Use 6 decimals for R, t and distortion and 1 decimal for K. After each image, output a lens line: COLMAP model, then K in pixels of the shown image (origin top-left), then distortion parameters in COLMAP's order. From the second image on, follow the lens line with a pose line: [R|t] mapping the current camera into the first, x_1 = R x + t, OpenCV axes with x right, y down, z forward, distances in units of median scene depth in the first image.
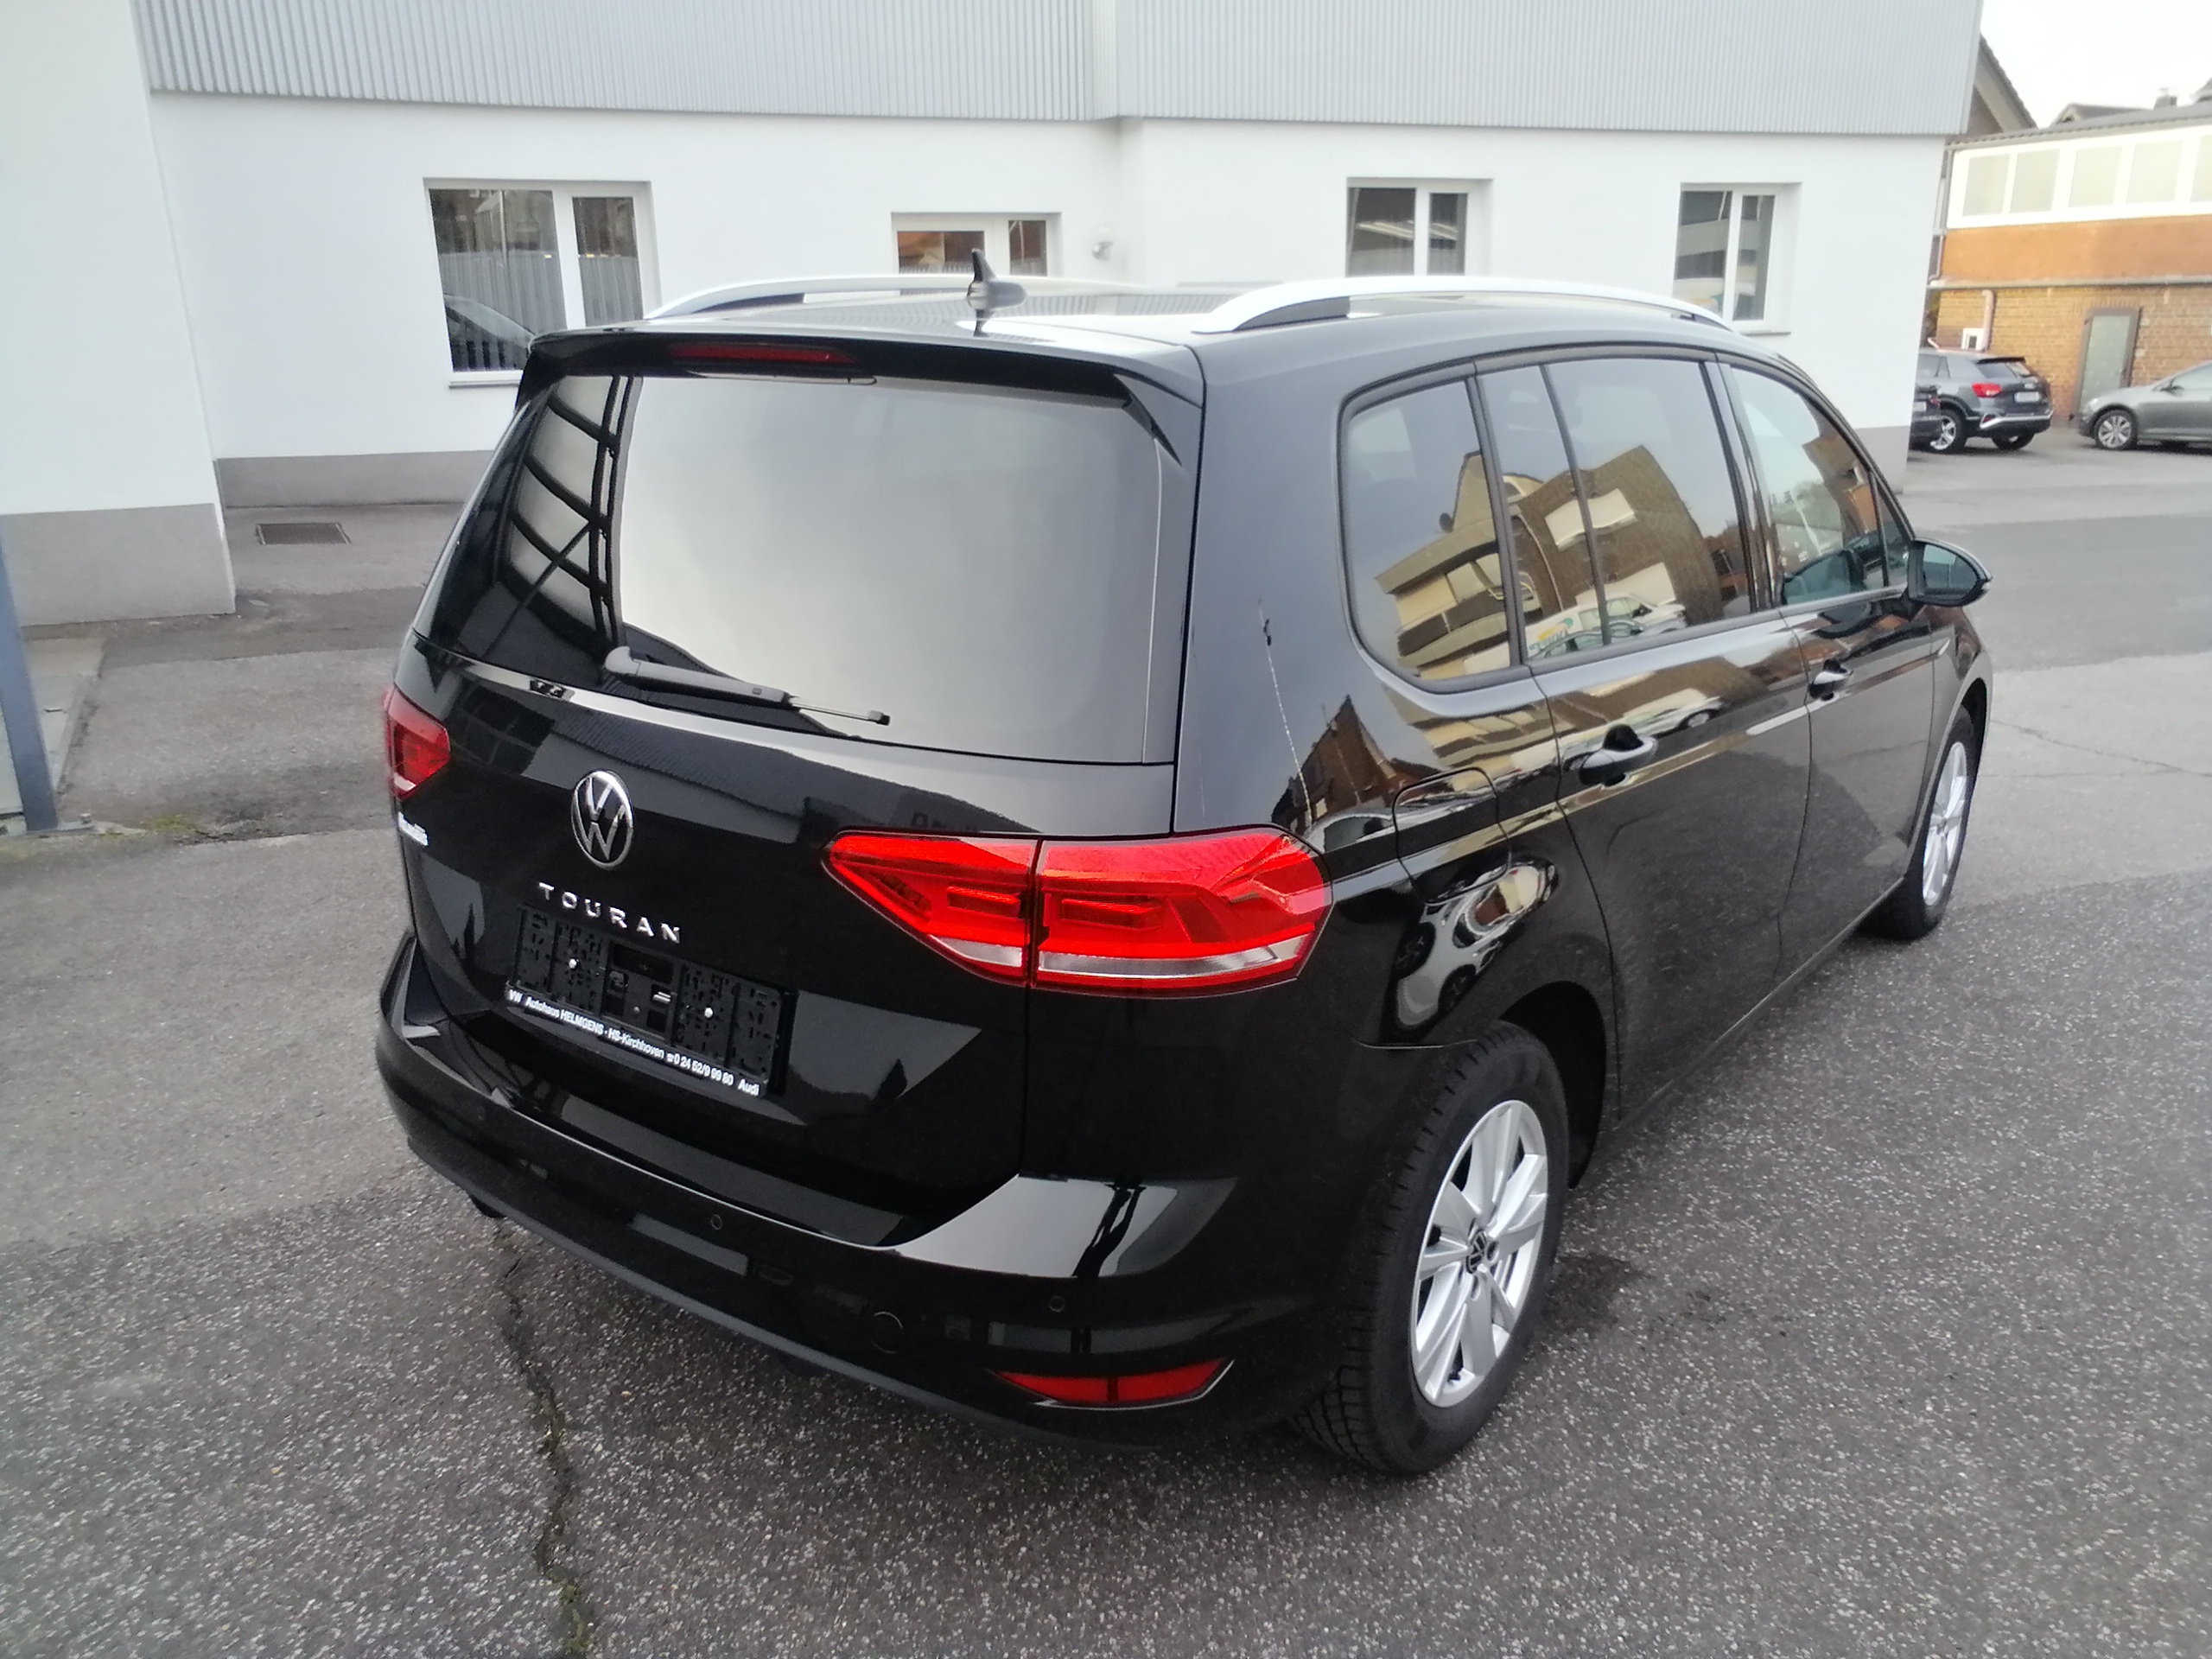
lens RADIAL K [[1727.7, 0, 1113.9], [0, 1727.7, 833.0], [0, 0, 1]] dist [-0.014464, 0.064699]
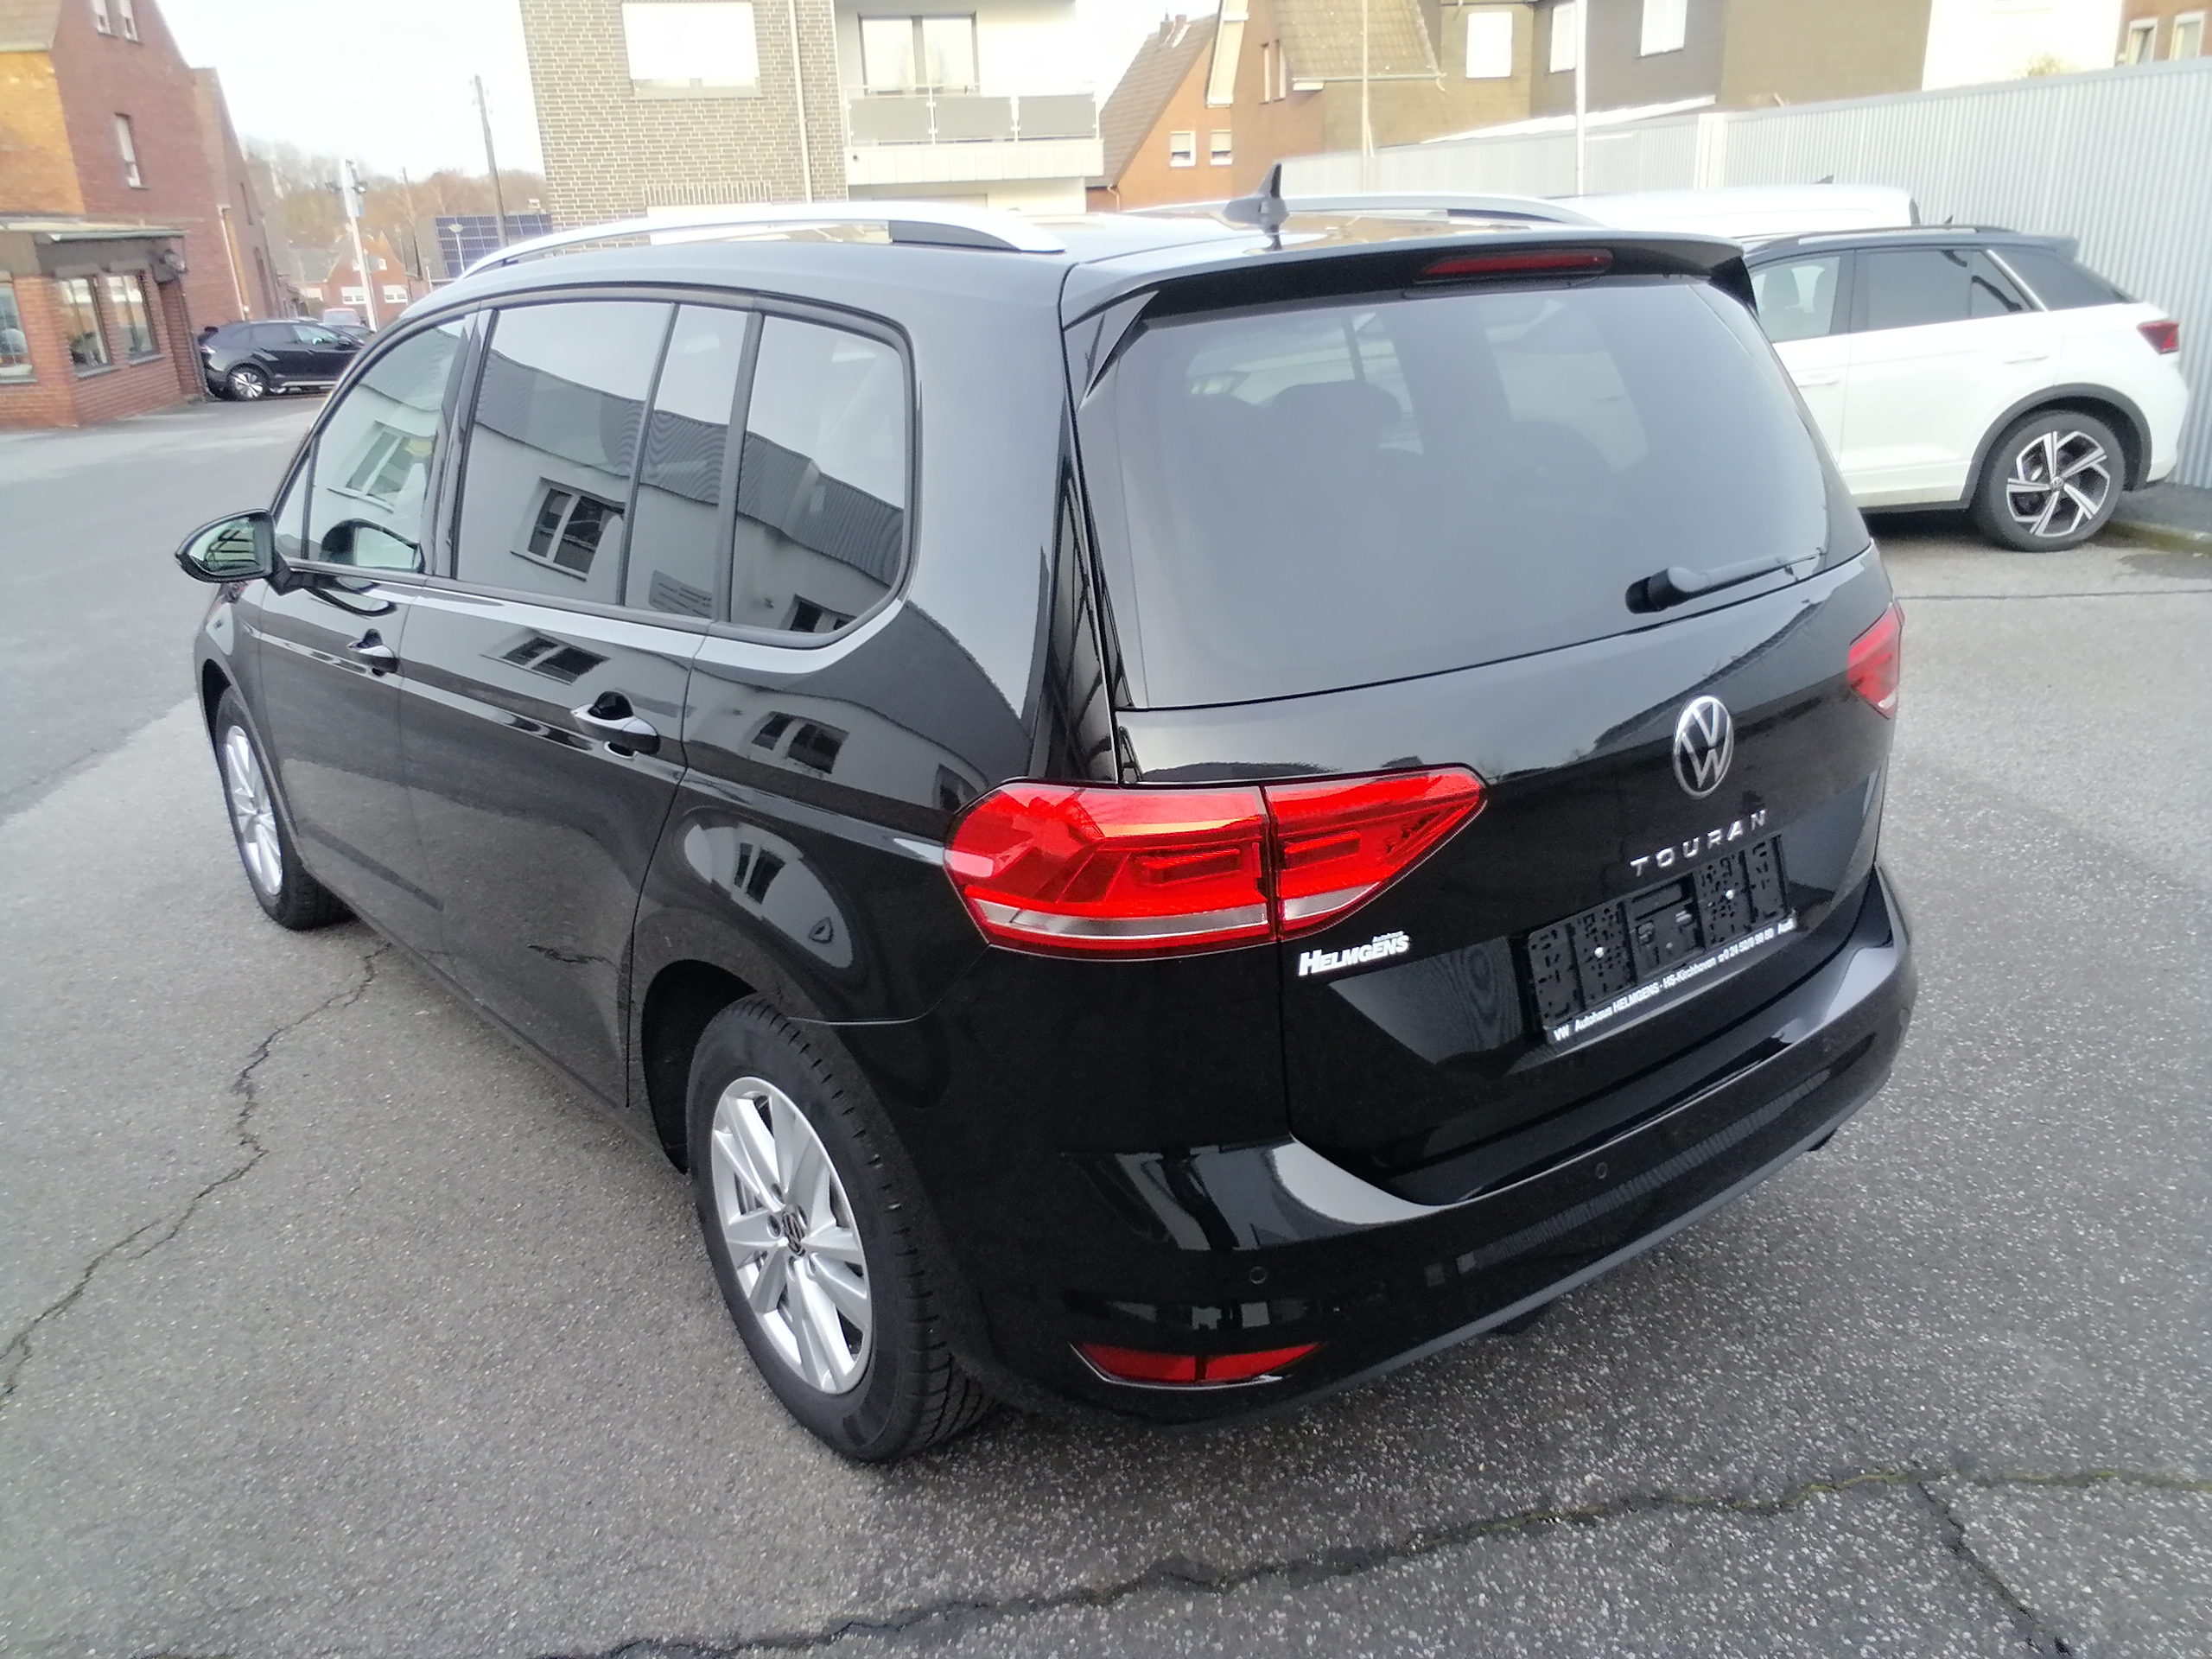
lens RADIAL K [[1727.7, 0, 1117.4], [0, 1727.7, 834.6], [0, 0, 1]] dist [-0.014464, 0.064699]
pose [[0.249247, -0.330275, 0.910381, -0.936219], [0.323735, 0.914385, 0.243095, -0.222891], [-0.912728, 0.234131, 0.334829, 0.731119]]
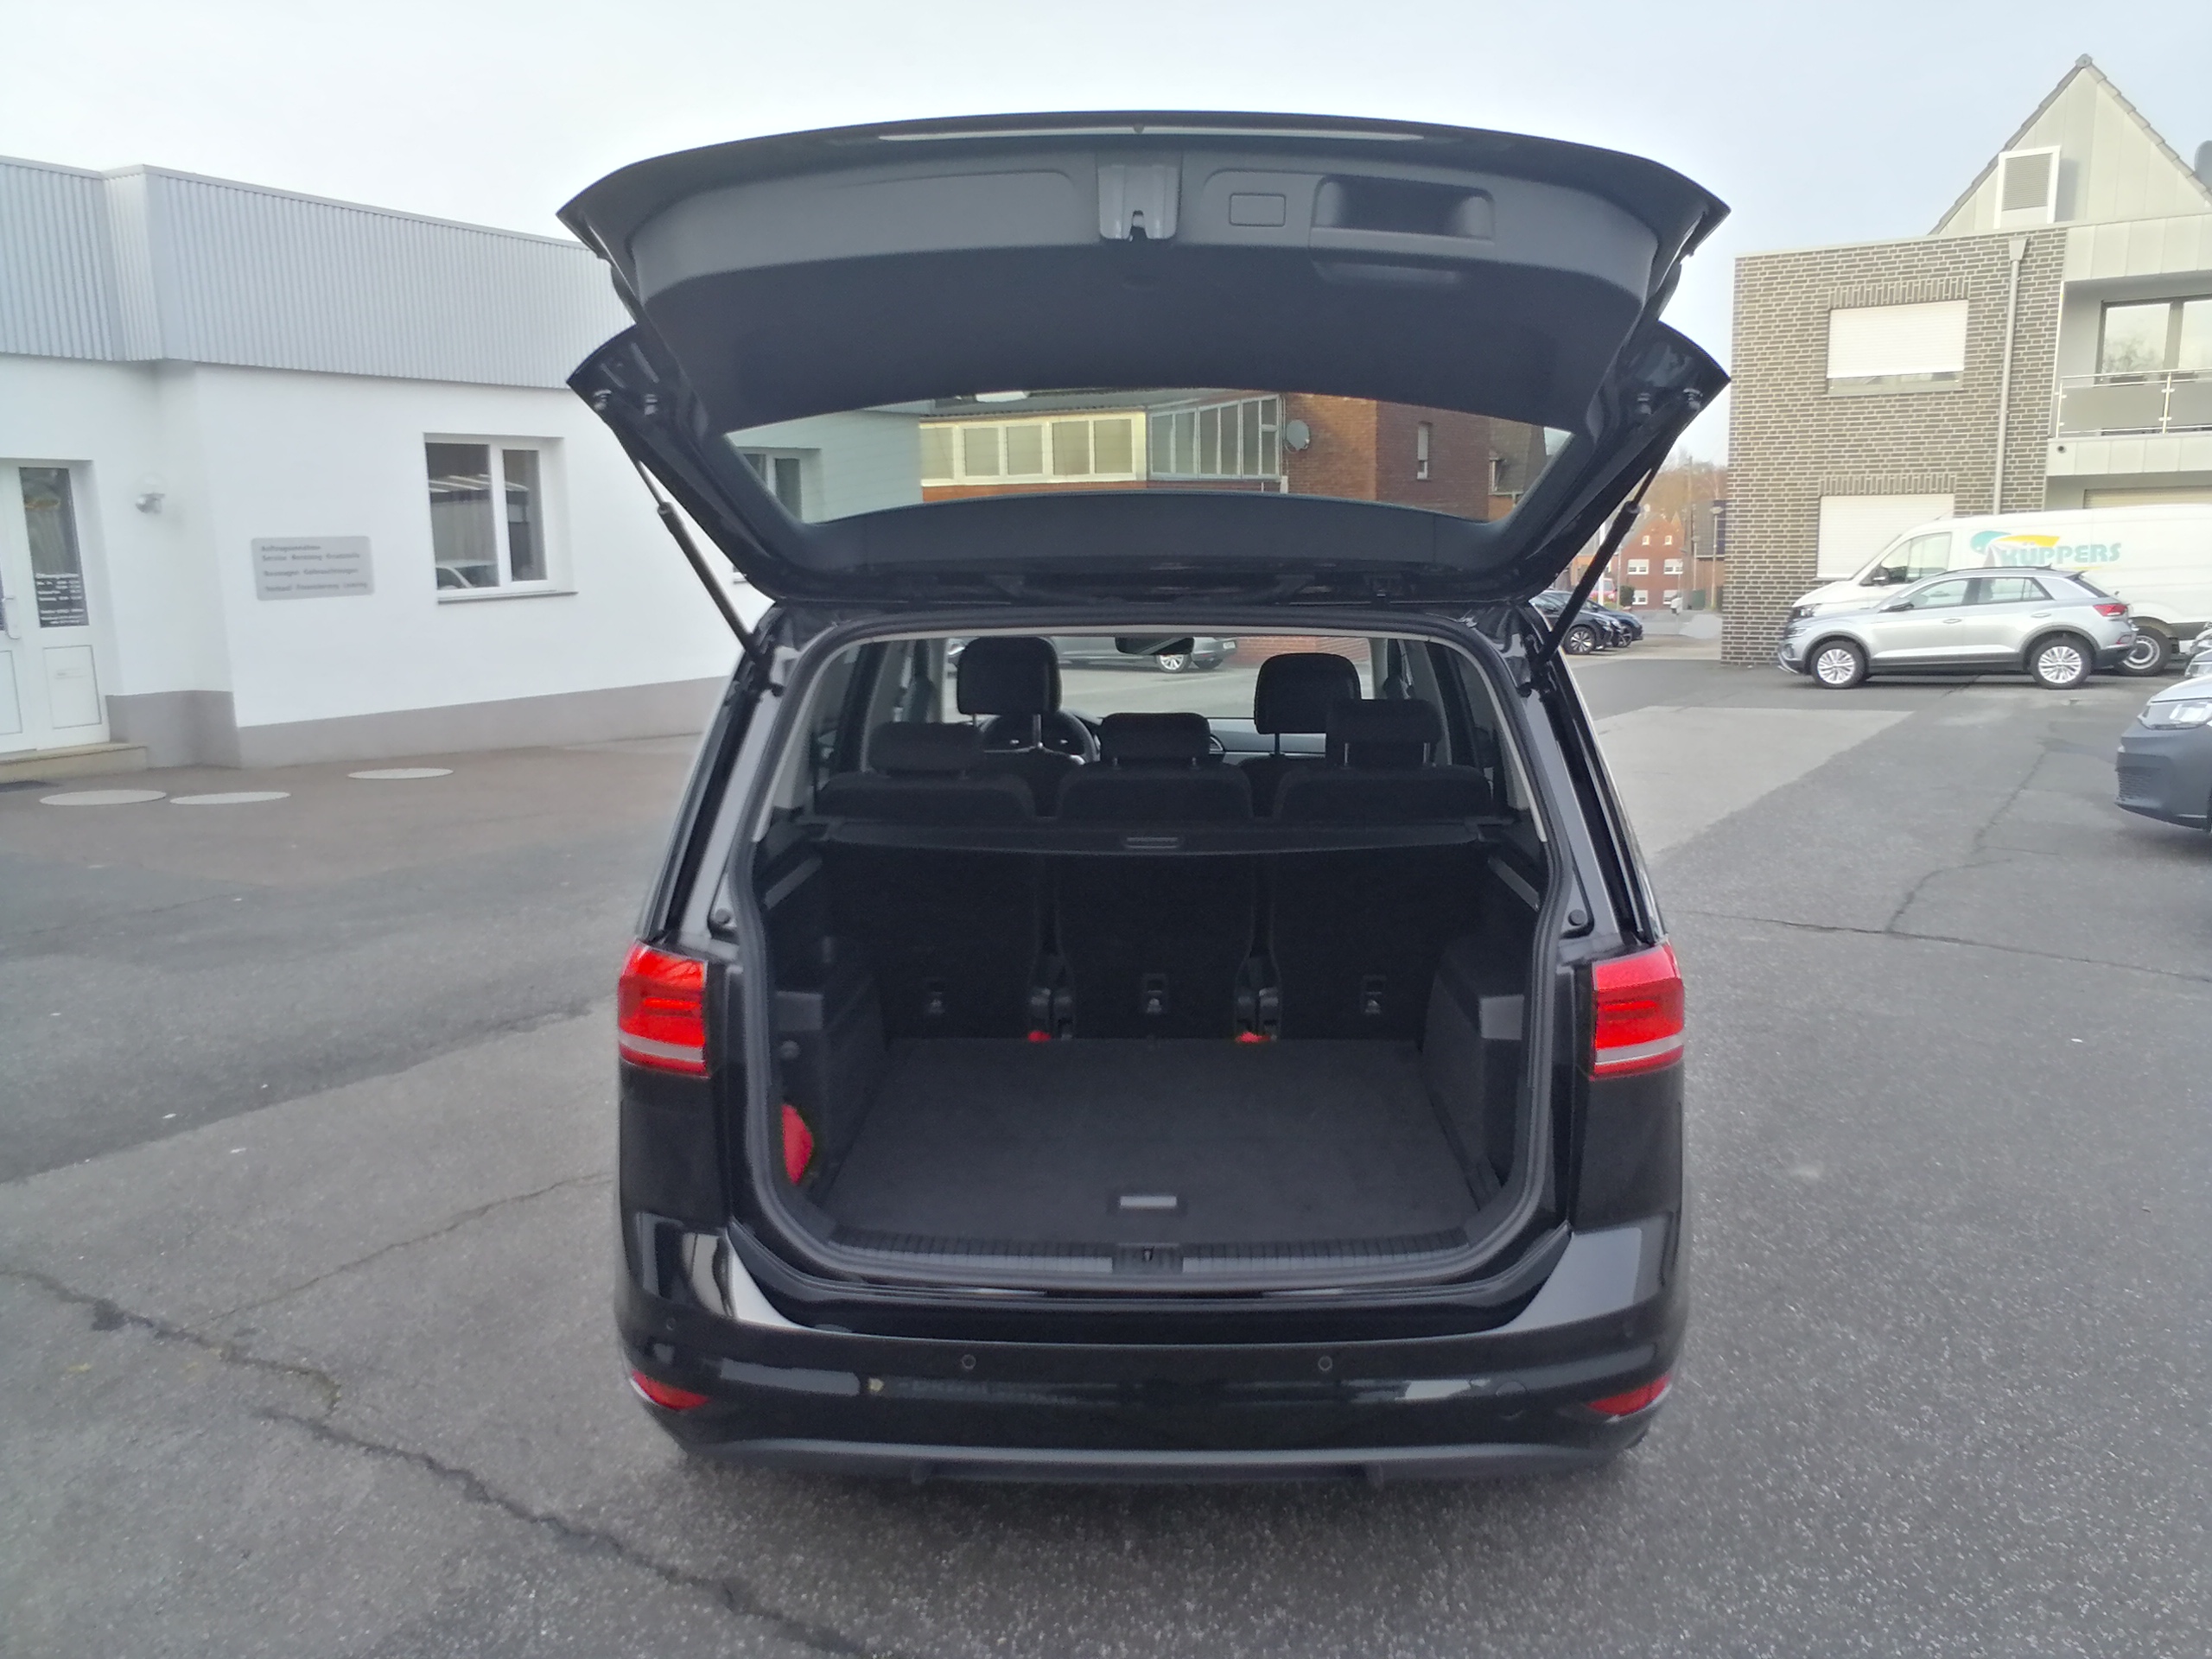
lens RADIAL K [[1727.7, 0, 1126.0], [0, 1727.7, 841.2], [0, 0, 1]] dist [-0.014464, 0.064699]
pose [[0.815719, -0.108506, 0.568180, -0.672161], [0.182222, 0.980440, -0.074376, -0.032605], [-0.548997, 0.164204, 0.819536, 0.074348]]
